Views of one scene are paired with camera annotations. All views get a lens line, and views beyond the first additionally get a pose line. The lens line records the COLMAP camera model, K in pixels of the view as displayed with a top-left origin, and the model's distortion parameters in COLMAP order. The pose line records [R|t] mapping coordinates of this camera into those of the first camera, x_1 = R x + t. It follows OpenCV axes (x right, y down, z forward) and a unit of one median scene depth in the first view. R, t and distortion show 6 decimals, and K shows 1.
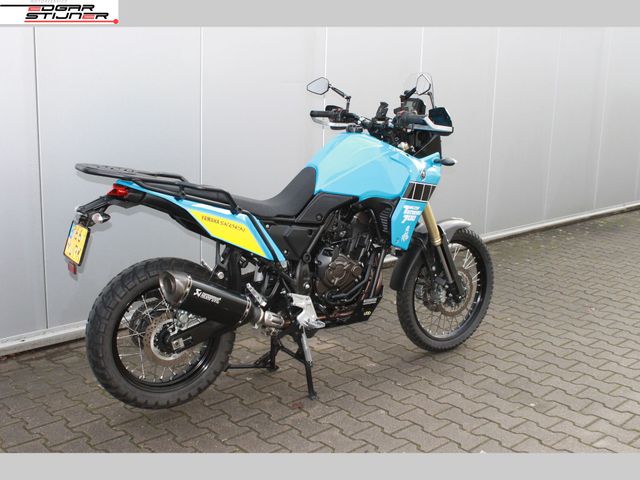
lens RADIAL K [[757.5, 0, 319.7], [0, 757.5, 242.8], [0, 0, 1]] dist [-0.072504, 0.000000]
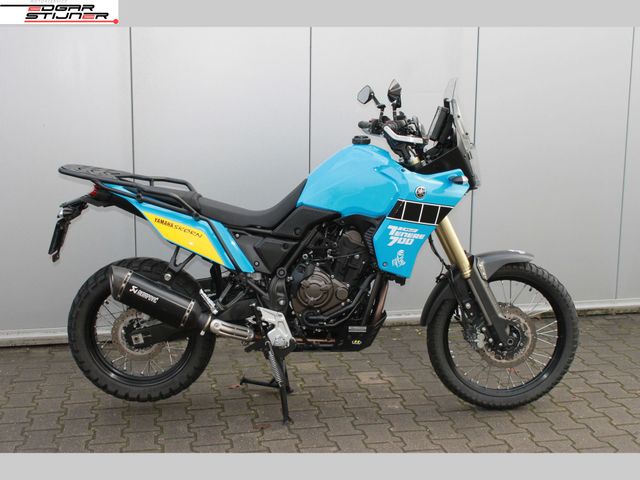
lens RADIAL K [[884.8, 0, 318.3], [0, 884.8, 239.4], [0, 0, 1]] dist [-0.041252, 0.000000]
pose [[0.850904, 0.070894, -0.520515, 0.599540], [-0.099214, 0.994708, -0.026709, 0.003310], [0.515867, 0.074369, 0.853435, 0.065427]]
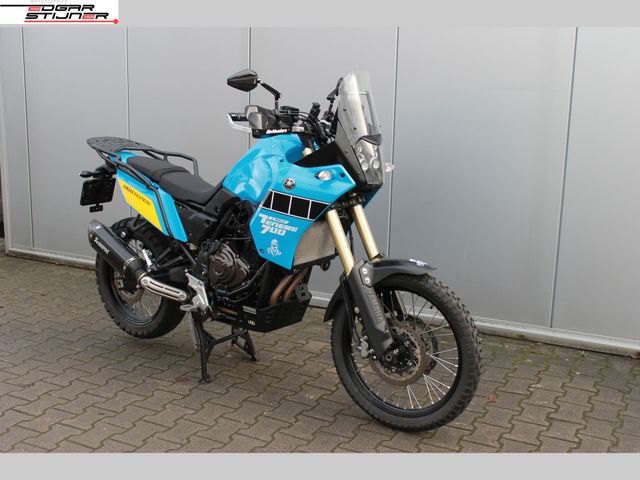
lens RADIAL K [[789.0, 0, 320.1], [0, 789.0, 237.7], [0, 0, 1]] dist [-0.077569, 0.000000]
pose [[0.347336, 0.173117, -0.921623, 1.040067], [-0.220535, 0.970326, 0.099152, -0.134103], [0.911440, 0.168811, 0.375208, 0.729833]]
